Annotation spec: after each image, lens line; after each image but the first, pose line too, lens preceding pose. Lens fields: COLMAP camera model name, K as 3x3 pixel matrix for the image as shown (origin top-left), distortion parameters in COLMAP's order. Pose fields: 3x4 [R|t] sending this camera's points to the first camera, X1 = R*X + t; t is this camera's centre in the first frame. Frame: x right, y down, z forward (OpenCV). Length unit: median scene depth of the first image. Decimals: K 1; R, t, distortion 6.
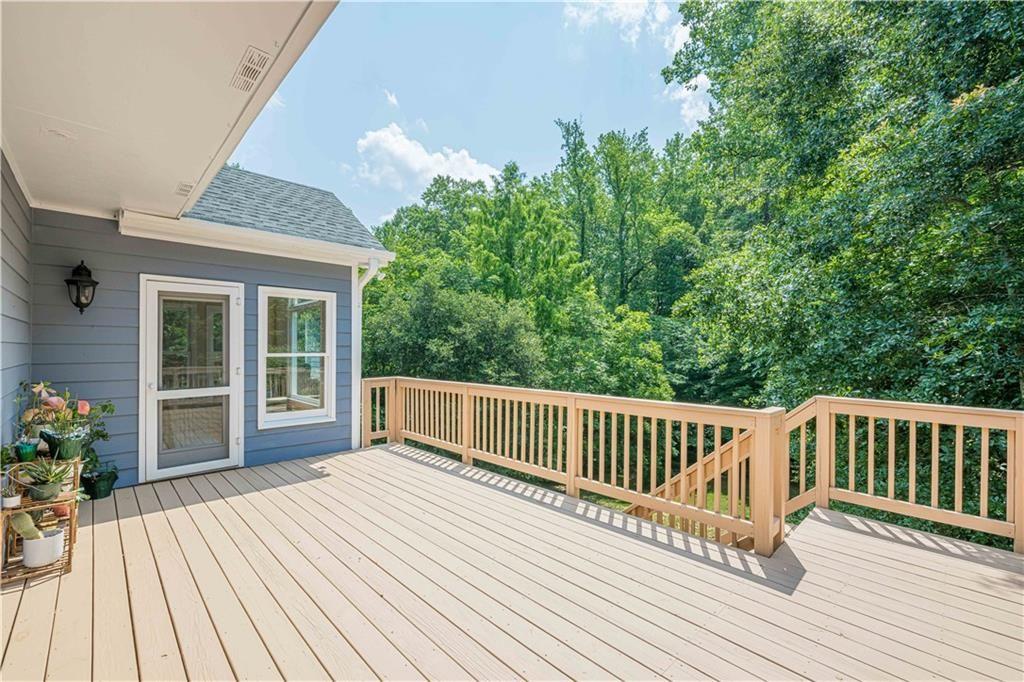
lens RADIAL K [[410.3, 0, 513.6], [0, 410.3, 344.4], [0, 0, 1]] dist [-0.000334, 0.000036]
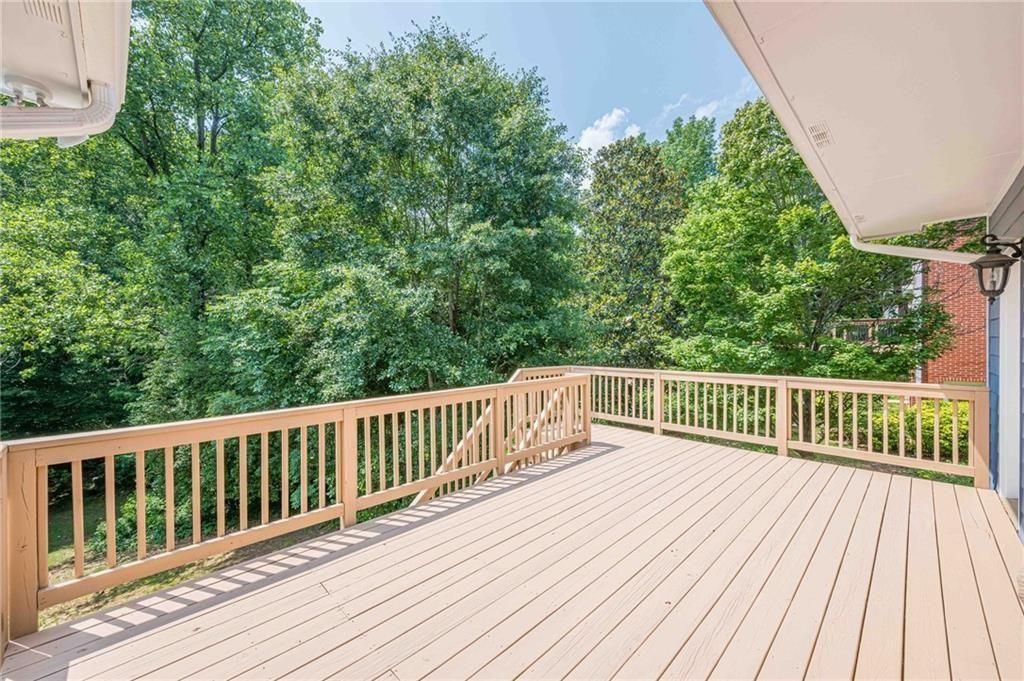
lens RADIAL K [[410.3, 0, 513.6], [0, 410.3, 343.3], [0, 0, 1]] dist [-0.000334, 0.000036]
pose [[0.000991, -0.000388, 0.999999, -0.812578], [0.009931, 0.999951, 0.000378, 0.018191], [-0.999950, 0.009931, 0.000995, 0.829447]]
